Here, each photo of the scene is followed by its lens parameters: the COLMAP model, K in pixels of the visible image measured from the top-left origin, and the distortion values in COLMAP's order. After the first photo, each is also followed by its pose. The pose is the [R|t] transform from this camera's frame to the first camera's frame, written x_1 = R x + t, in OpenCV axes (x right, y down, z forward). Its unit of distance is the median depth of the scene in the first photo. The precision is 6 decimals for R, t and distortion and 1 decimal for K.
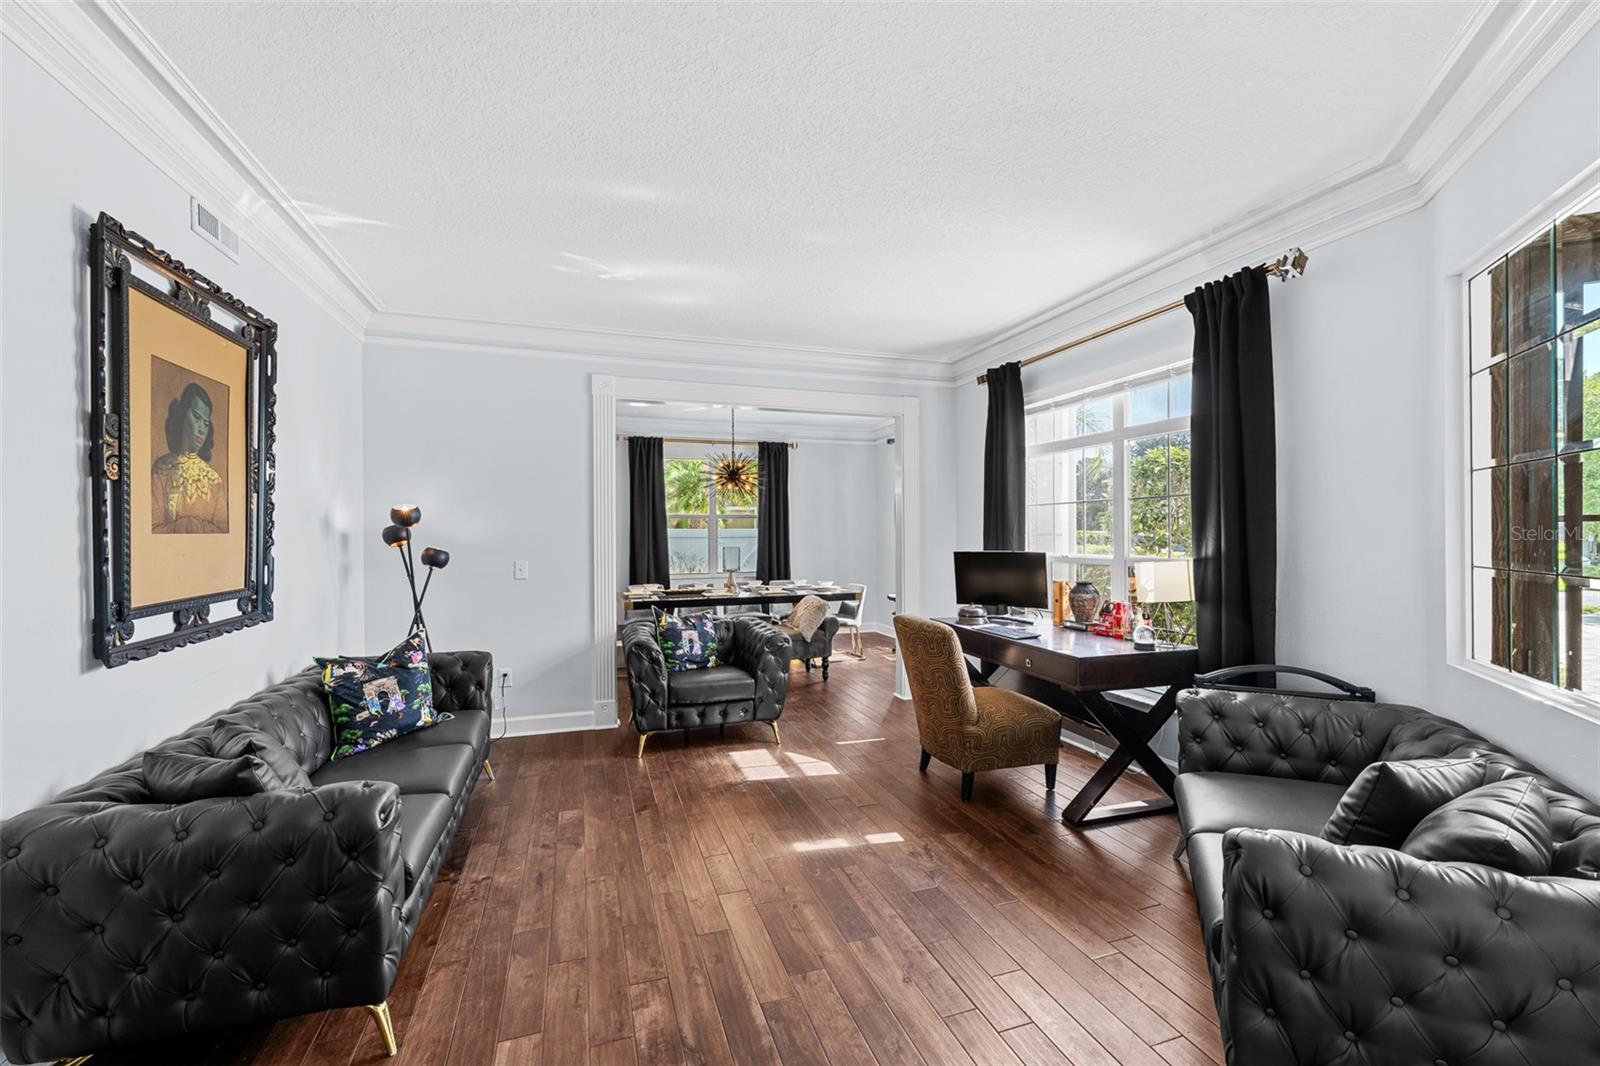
lens RADIAL K [[640.7, 0, 797.5], [0, 640.7, 534.3], [0, 0, 1]] dist [0.000053, 0.000312]
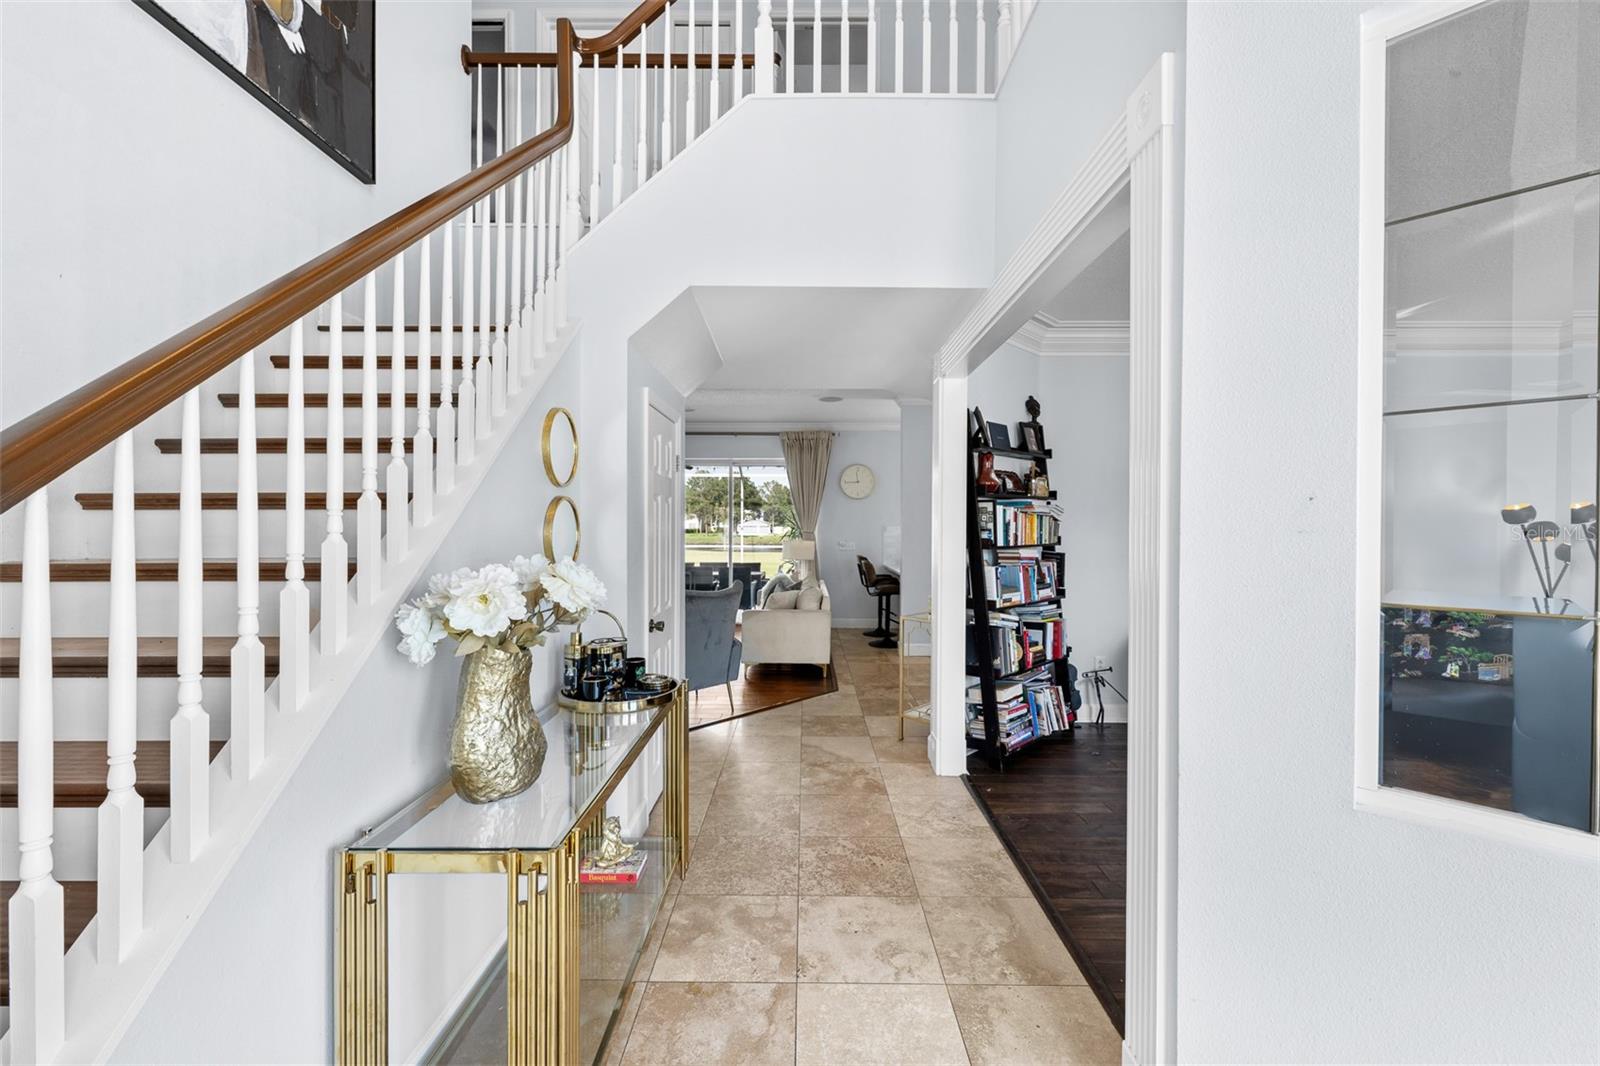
lens RADIAL K [[640.7, 0, 797.5], [0, 640.7, 534.3], [0, 0, 1]] dist [0.000053, 0.000312]
pose [[-0.331897, 0.012146, -0.943237, 1.127769], [-0.008611, 0.999836, 0.015904, -0.002996], [0.943276, 0.013401, -0.331738, 0.181404]]
